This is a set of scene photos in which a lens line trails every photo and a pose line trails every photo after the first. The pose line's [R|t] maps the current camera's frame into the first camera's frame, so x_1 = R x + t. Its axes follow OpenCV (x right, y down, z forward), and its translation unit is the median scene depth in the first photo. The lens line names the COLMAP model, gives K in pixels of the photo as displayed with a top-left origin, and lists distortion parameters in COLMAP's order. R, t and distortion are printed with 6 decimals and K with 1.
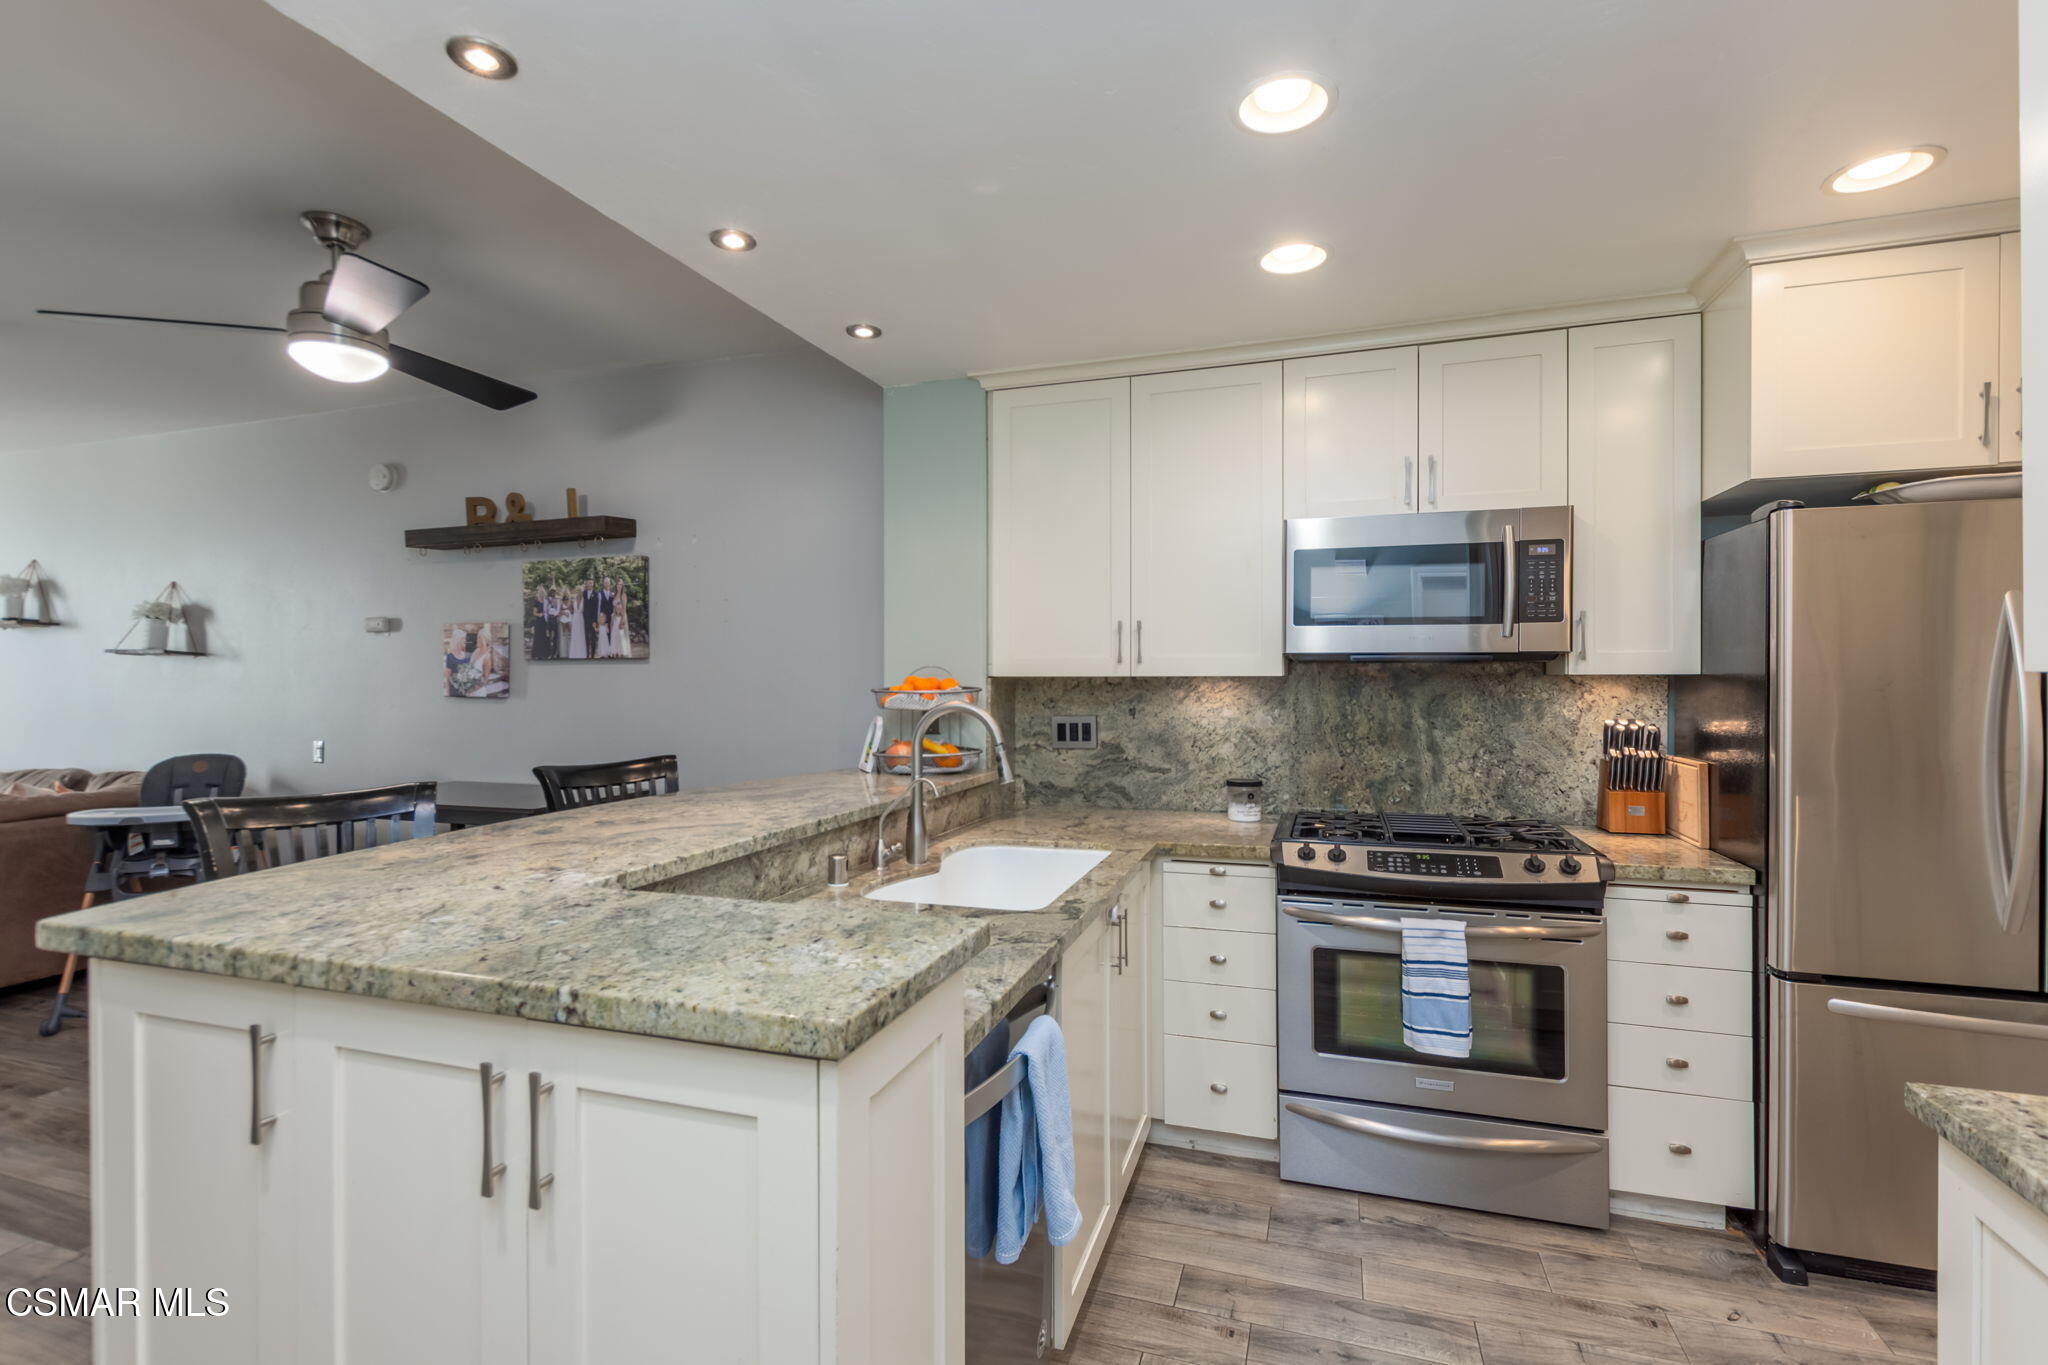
lens RADIAL K [[919.5, 0, 1021.8], [0, 919.5, 678.7], [0, 0, 1]] dist [0.005205, -0.000426]
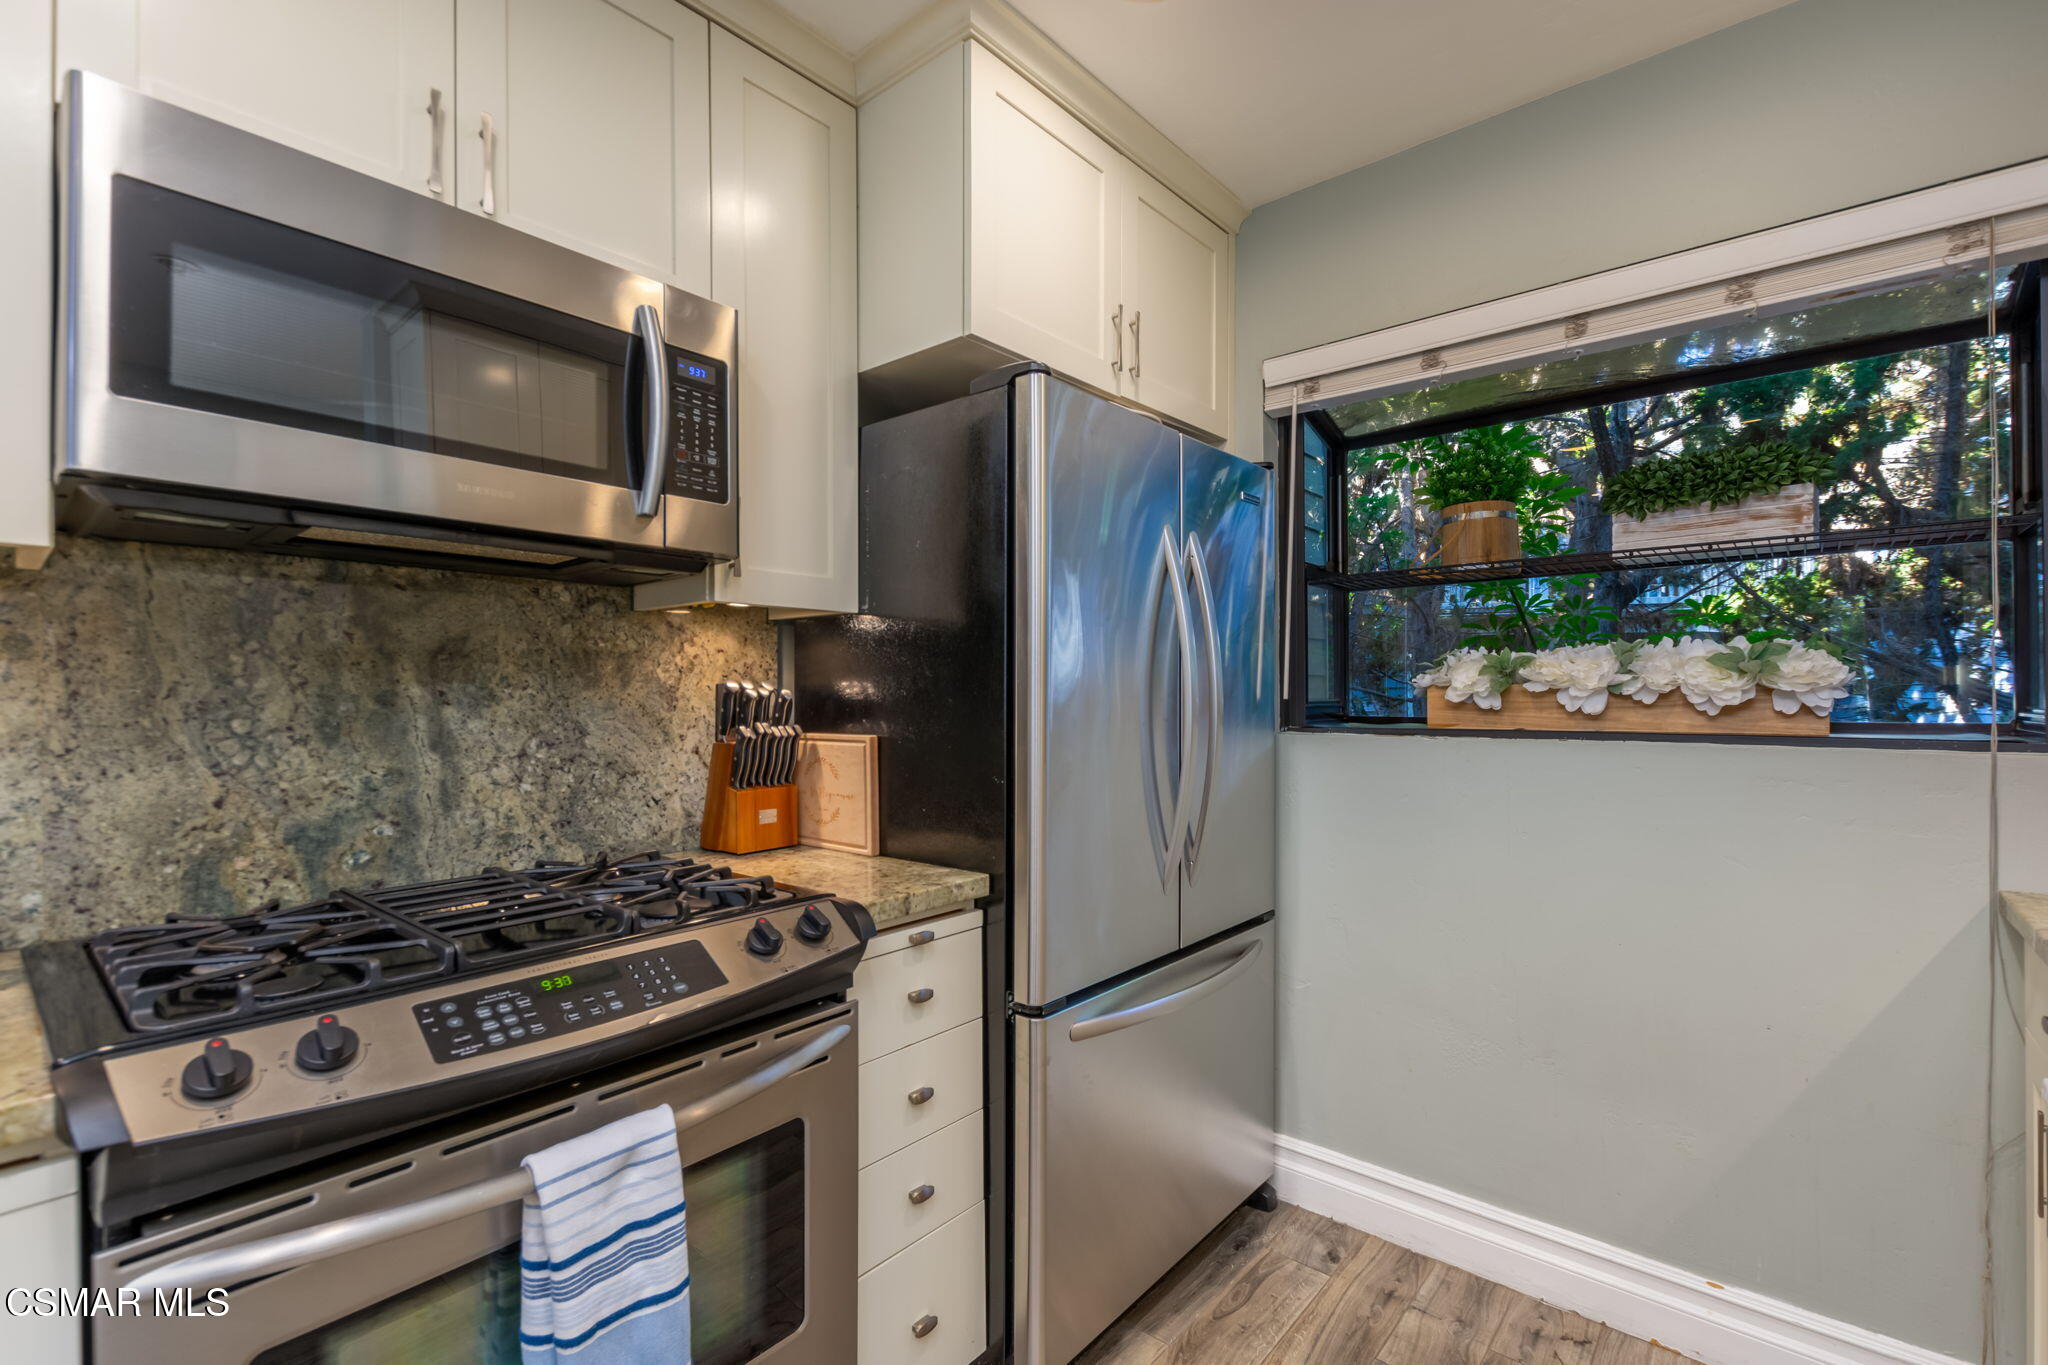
lens RADIAL K [[919.5, 0, 1004.3], [0, 919.5, 689.7], [0, 0, 1]] dist [0.005205, -0.000426]
pose [[0.387344, 0.006467, 0.921913, 0.105406], [0.004824, 0.999947, -0.009041, 0.053698], [-0.921923, 0.007950, 0.387293, 0.538173]]
